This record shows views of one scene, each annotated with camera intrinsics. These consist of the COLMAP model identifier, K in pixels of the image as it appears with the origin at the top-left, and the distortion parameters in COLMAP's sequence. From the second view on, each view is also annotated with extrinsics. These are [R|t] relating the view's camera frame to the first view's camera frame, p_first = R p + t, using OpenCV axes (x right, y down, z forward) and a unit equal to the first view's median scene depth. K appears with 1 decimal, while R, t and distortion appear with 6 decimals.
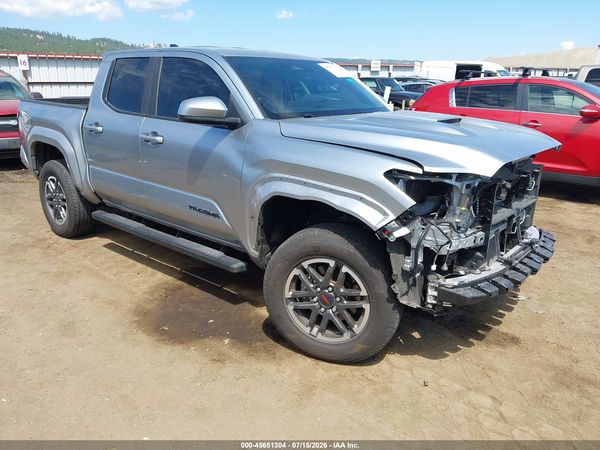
lens RADIAL K [[472.7, 0, 297.1], [0, 472.7, 225.4], [0, 0, 1]] dist [0.031301, -0.040527]
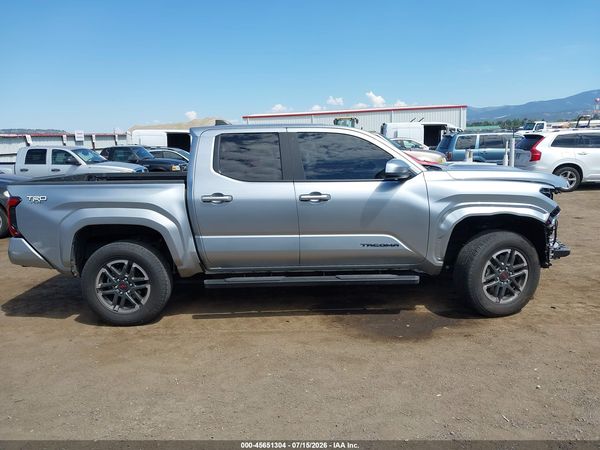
lens RADIAL K [[472.7, 0, 295.1], [0, 472.7, 221.4], [0, 0, 1]] dist [0.031301, -0.040527]
pose [[0.765106, -0.134417, 0.629718, -1.371798], [0.222081, 0.973047, -0.062125, -0.074840], [-0.604395, 0.187381, 0.774335, 0.136882]]
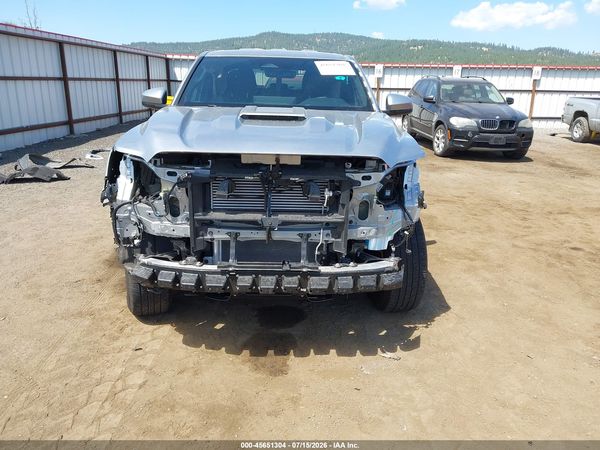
lens RADIAL K [[472.7, 0, 298.0], [0, 472.7, 220.4], [0, 0, 1]] dist [0.031301, -0.040527]
pose [[0.680247, 0.210186, -0.702201, 1.090165], [-0.230088, 0.970812, 0.067694, -0.099578], [0.695934, 0.115520, 0.708754, 0.404843]]
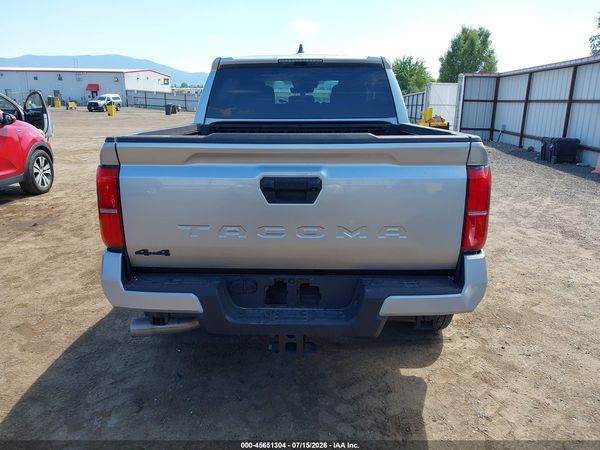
lens RADIAL K [[472.7, 0, 294.8], [0, 472.7, 222.0], [0, 0, 1]] dist [0.031301, -0.040527]
pose [[-0.634993, -0.200814, 0.745961, -1.460072], [0.219122, 0.879143, 0.423193, -0.741011], [-0.740790, 0.432181, -0.514247, 2.482452]]
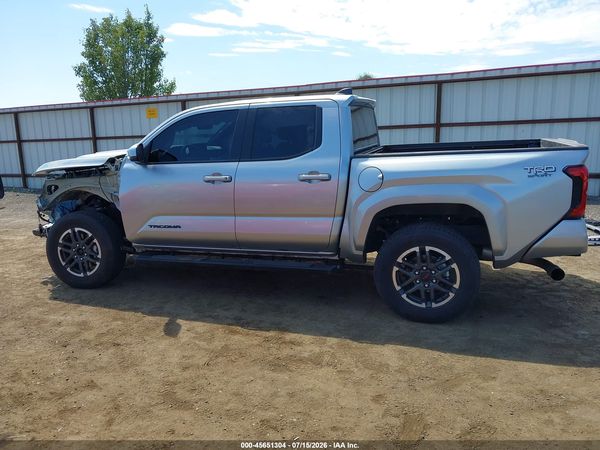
lens RADIAL K [[472.7, 0, 294.1], [0, 472.7, 225.4], [0, 0, 1]] dist [0.031301, -0.040527]
pose [[-0.918680, 0.104939, -0.380807, 0.397383], [-0.085956, 0.887851, 0.452030, -0.909979], [0.385536, 0.448004, -0.806631, 3.026016]]
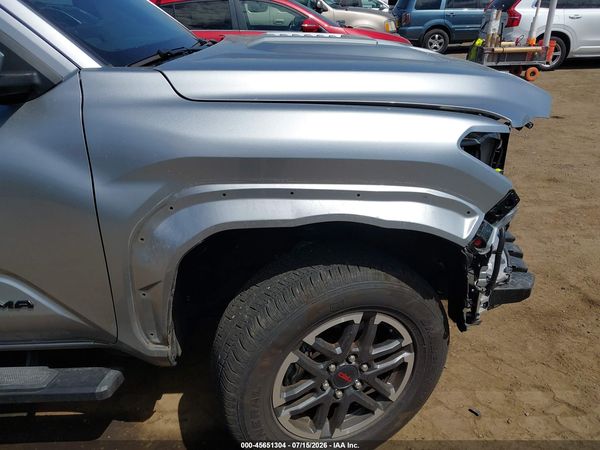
lens RADIAL K [[472.7, 0, 294.6], [0, 472.7, 226.2], [0, 0, 1]] dist [0.031301, -0.040527]
pose [[0.730069, -0.309903, 0.609064, -0.260605], [0.221665, 0.950463, 0.217908, -0.146067], [-0.646424, -0.024080, 0.762599, 0.561879]]
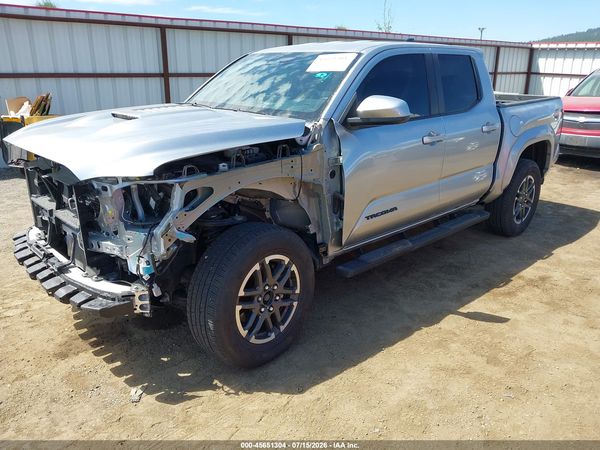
lens RADIAL K [[472.7, 0, 295.7], [0, 472.7, 221.5], [0, 0, 1]] dist [0.031301, -0.040527]
pose [[-0.088673, 0.295781, -0.951131, 1.290372], [-0.297437, 0.903462, 0.308686, -0.438153], [0.950615, 0.310274, 0.007863, 1.419396]]
